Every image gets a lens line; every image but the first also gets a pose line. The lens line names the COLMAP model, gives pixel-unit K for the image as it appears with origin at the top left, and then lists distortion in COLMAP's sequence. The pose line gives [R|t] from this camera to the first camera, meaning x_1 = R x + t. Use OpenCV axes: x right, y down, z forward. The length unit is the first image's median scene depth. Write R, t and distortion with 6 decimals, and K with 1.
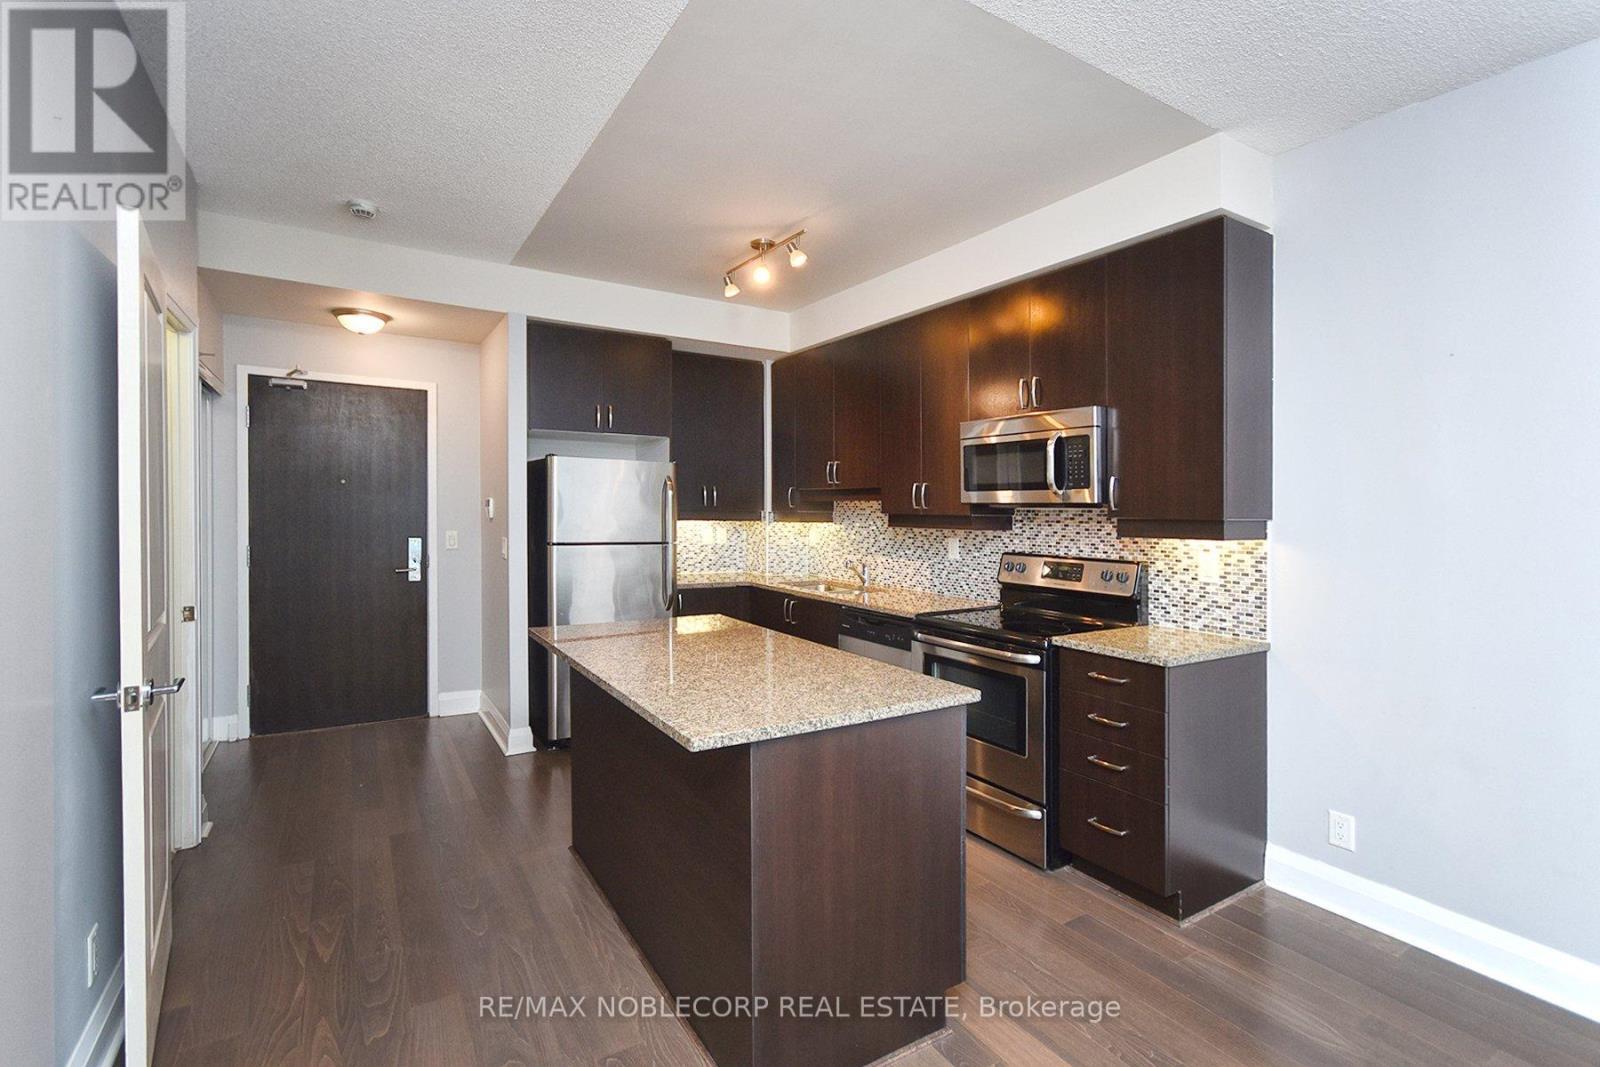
lens RADIAL K [[712.6, 0, 796.0], [0, 712.6, 498.0], [0, 0, 1]] dist [0.002896, 0.000679]
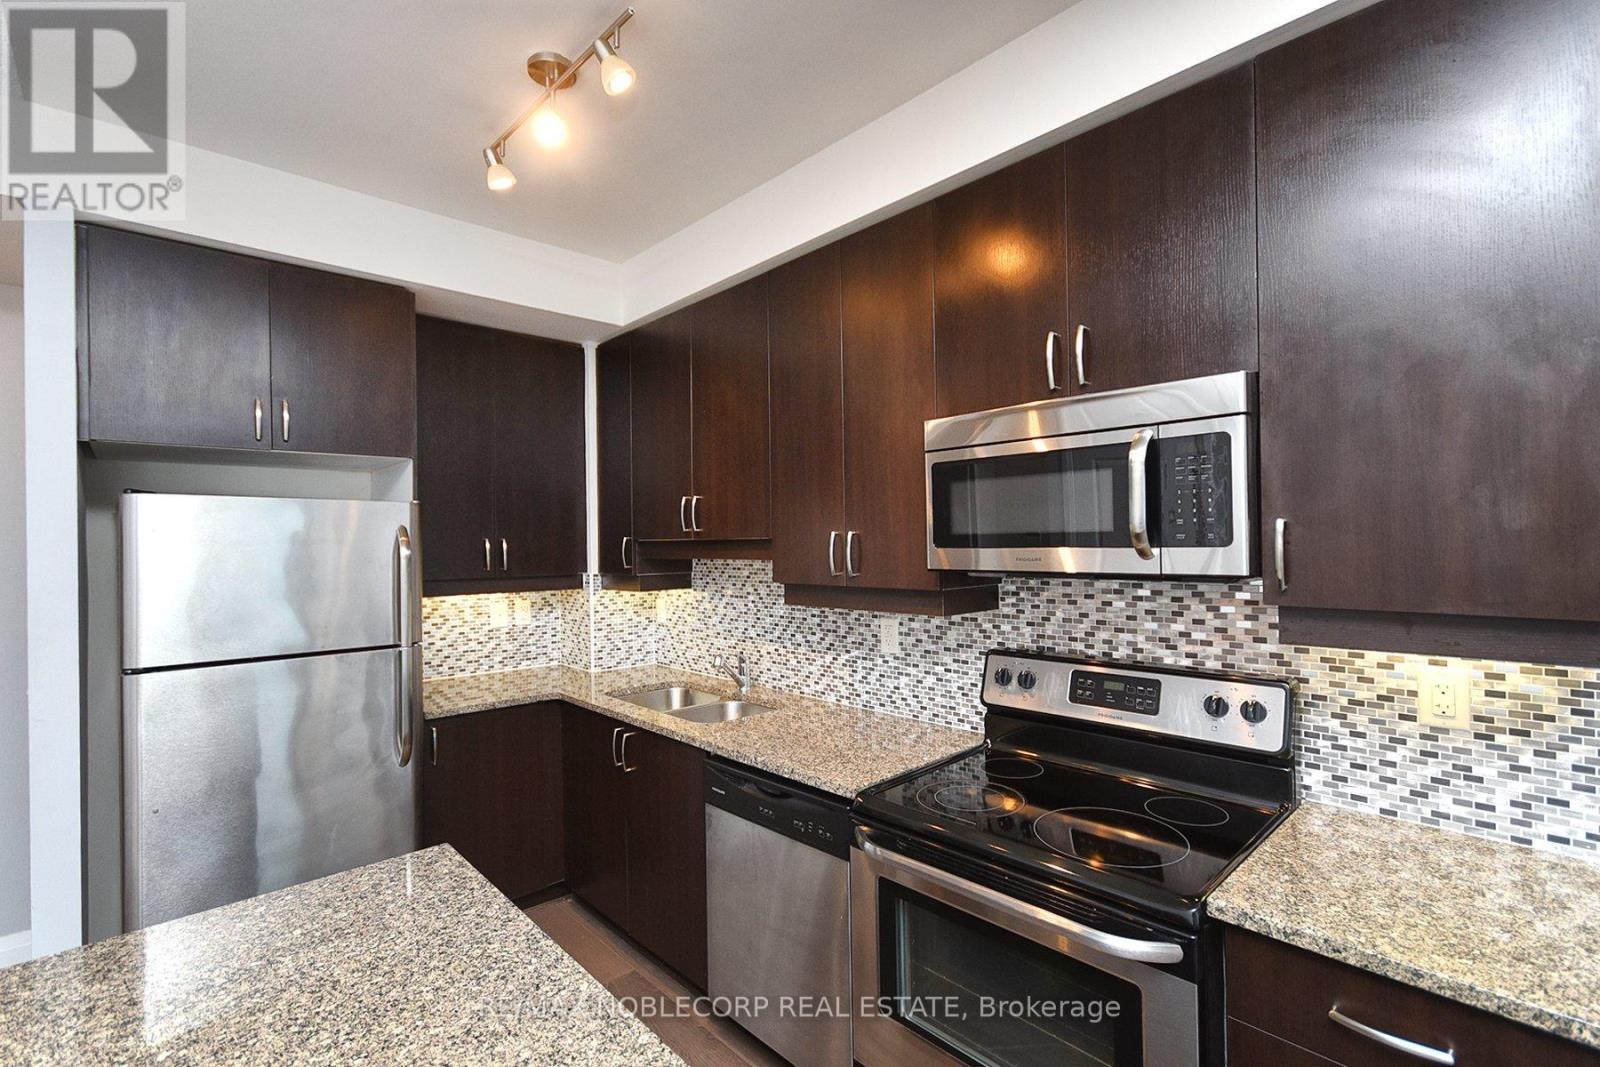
lens RADIAL K [[712.6, 0, 789.7], [0, 712.6, 521.3], [0, 0, 1]] dist [0.002896, 0.000679]
pose [[0.982990, -0.013939, 0.183128, 0.028458], [0.017674, 0.999668, -0.018775, -0.019444], [-0.182805, 0.021693, 0.982910, 0.456064]]
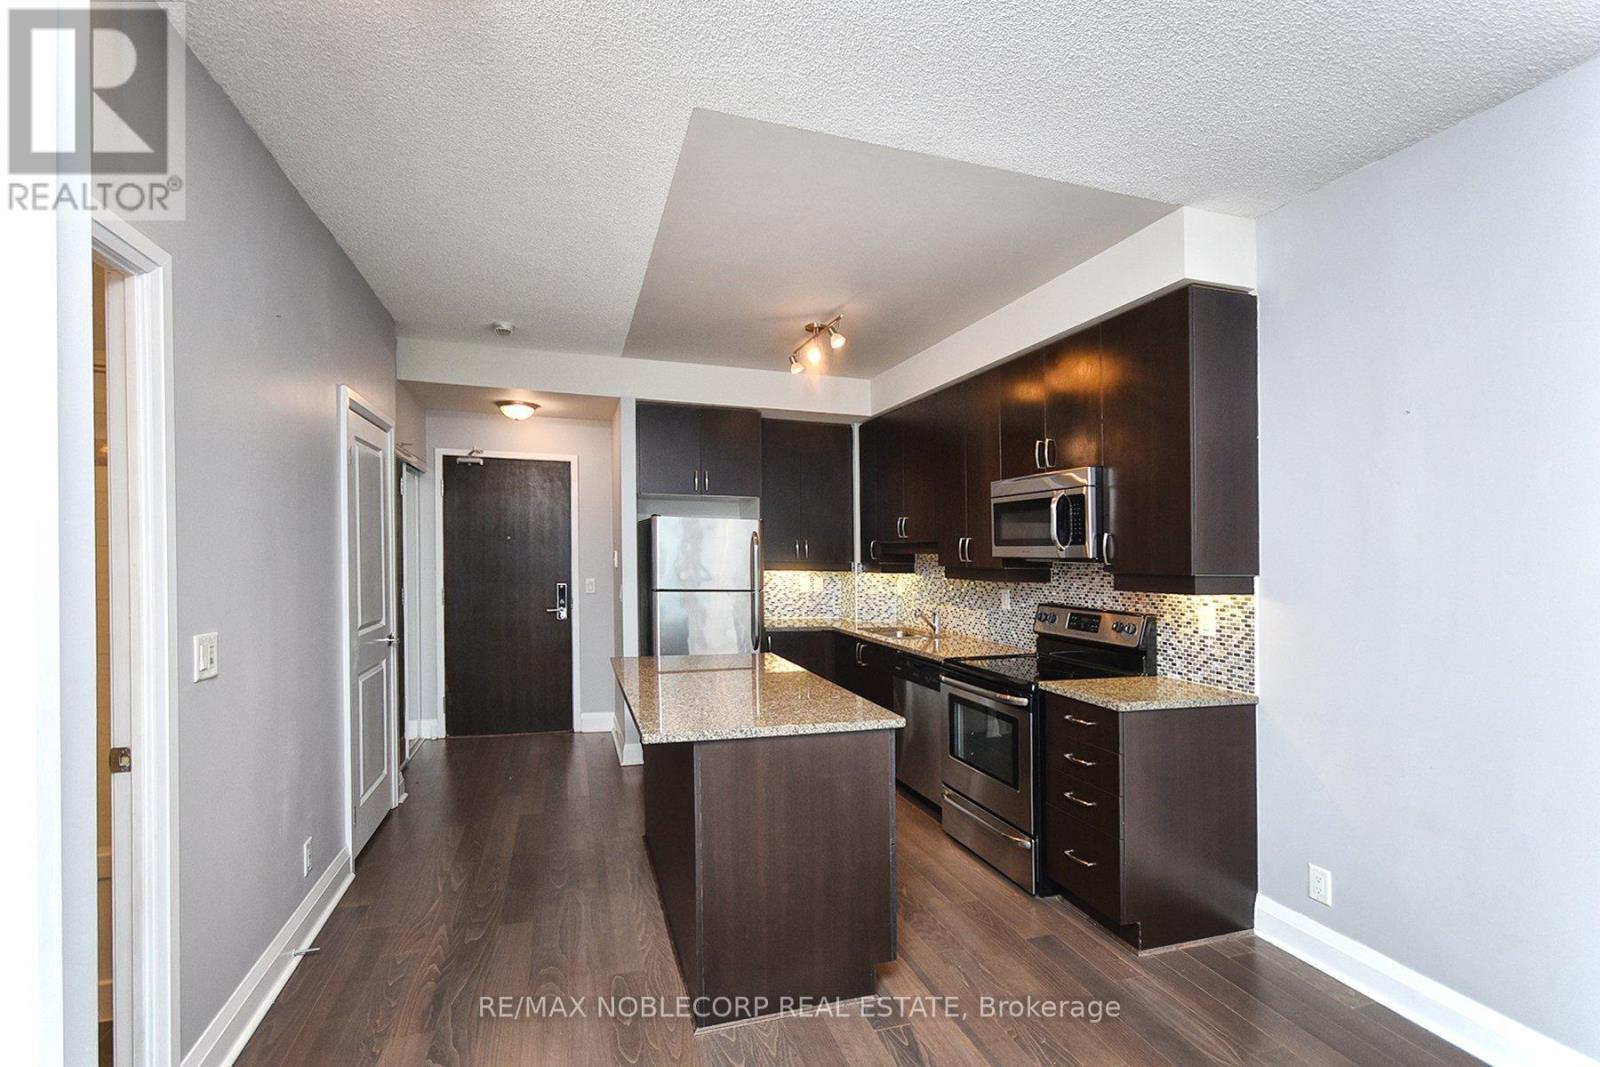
lens RADIAL K [[712.6, 0, 801.9], [0, 712.6, 548.4], [0, 0, 1]] dist [0.002896, 0.000679]
pose [[0.969529, -0.001159, -0.244975, 0.205939], [0.001977, 0.999993, 0.003093, -0.009138], [0.244969, -0.003483, 0.969525, -0.105391]]
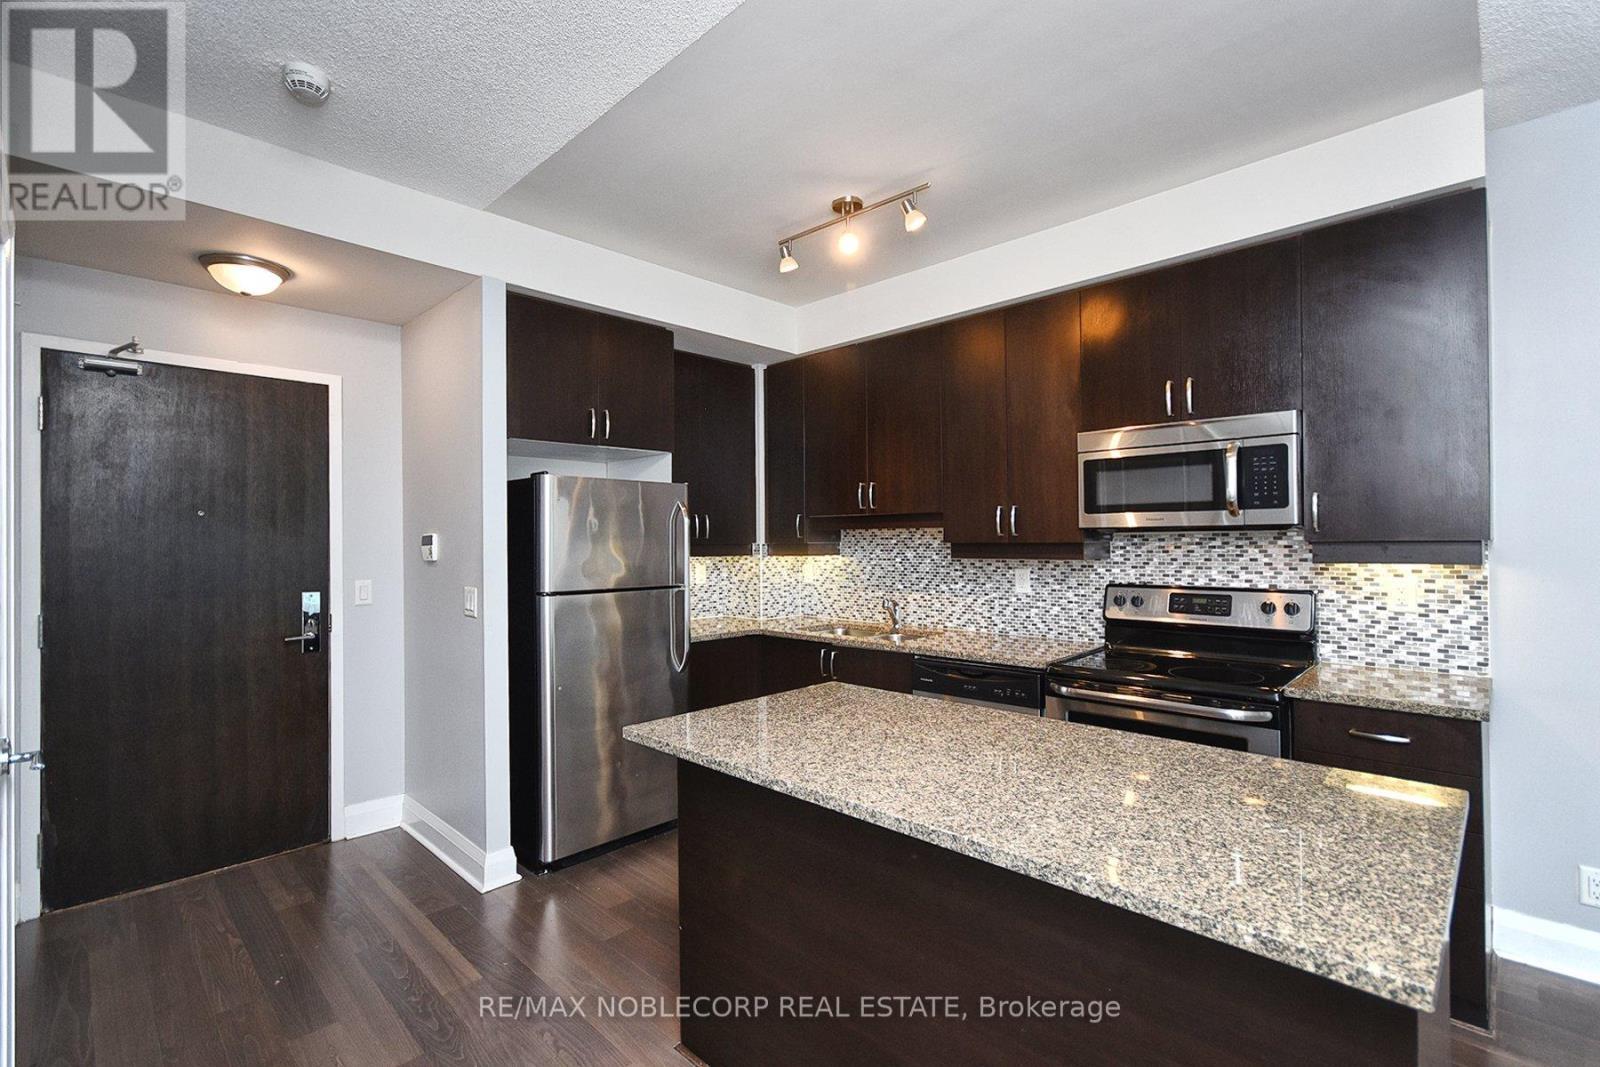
lens RADIAL K [[712.6, 0, 787.6], [0, 712.6, 516.2], [0, 0, 1]] dist [0.002896, 0.000679]
pose [[0.974339, -0.012943, 0.224715, -0.278791], [0.017108, 0.999716, -0.016596, 0.001255], [-0.224436, 0.020014, 0.974283, 0.238671]]
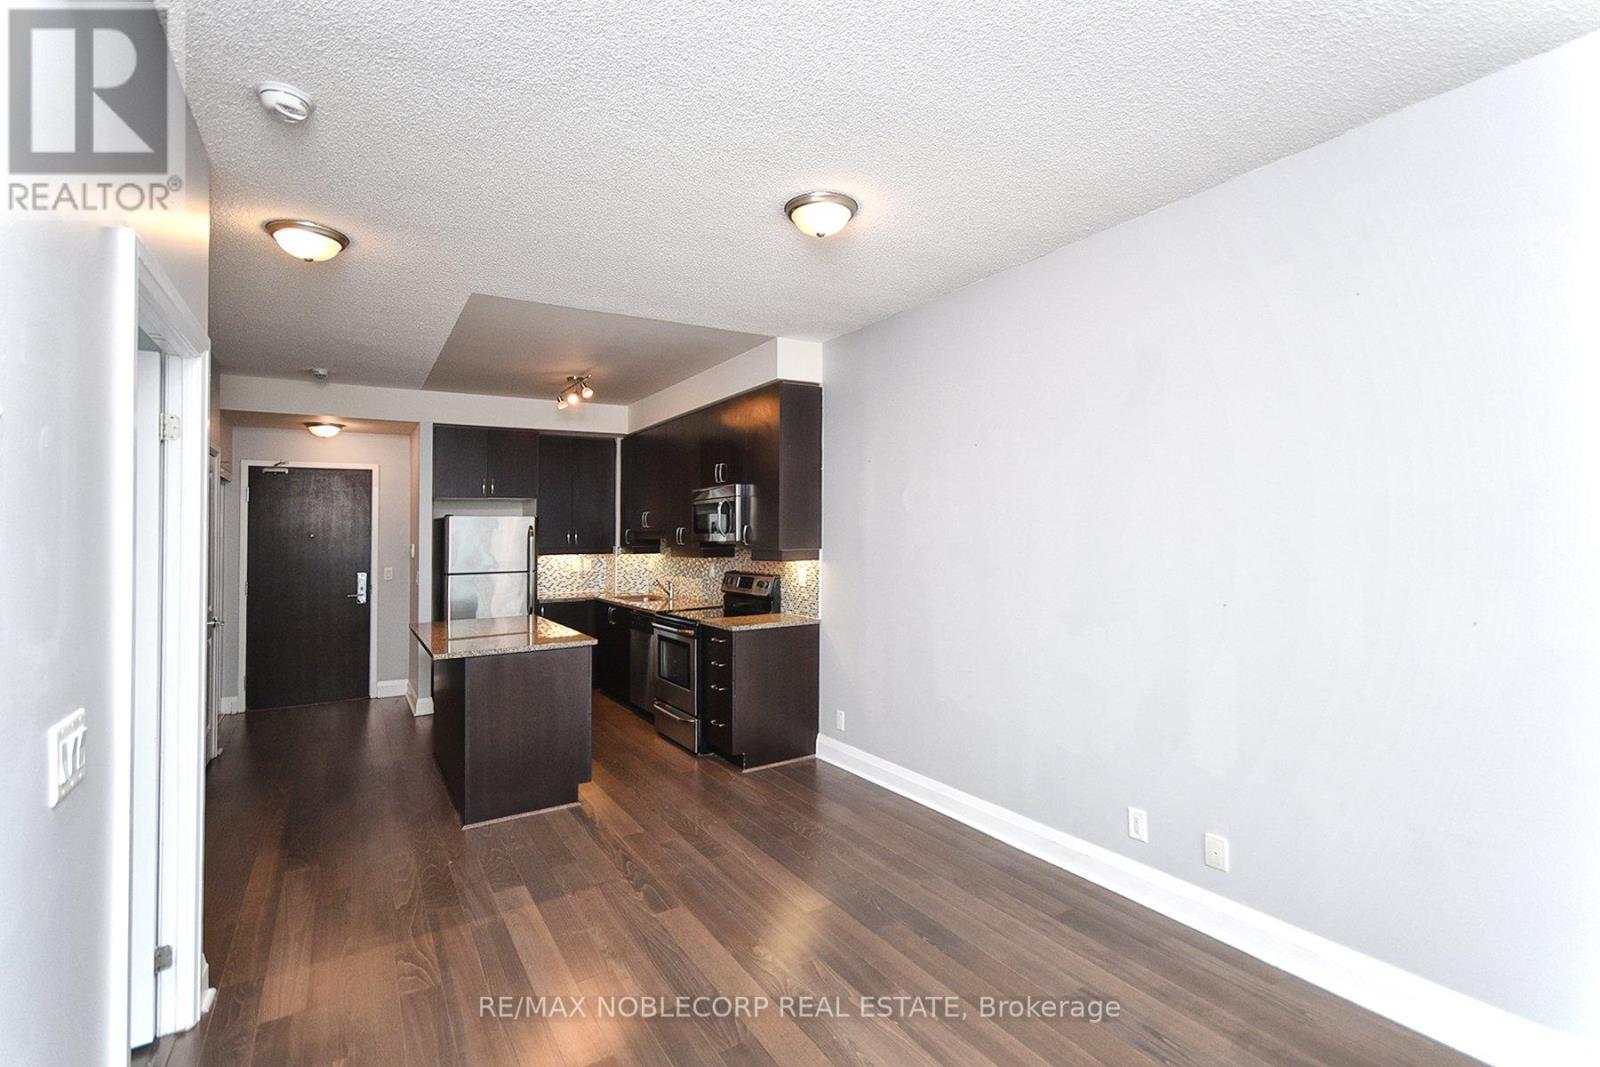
lens RADIAL K [[712.6, 0, 788.7], [0, 712.6, 479.6], [0, 0, 1]] dist [0.002896, 0.000679]
pose [[0.999580, -0.026948, -0.010636, 0.445027], [0.026252, 0.997800, -0.060876, -0.026241], [0.012253, 0.060572, 0.998089, -0.562036]]
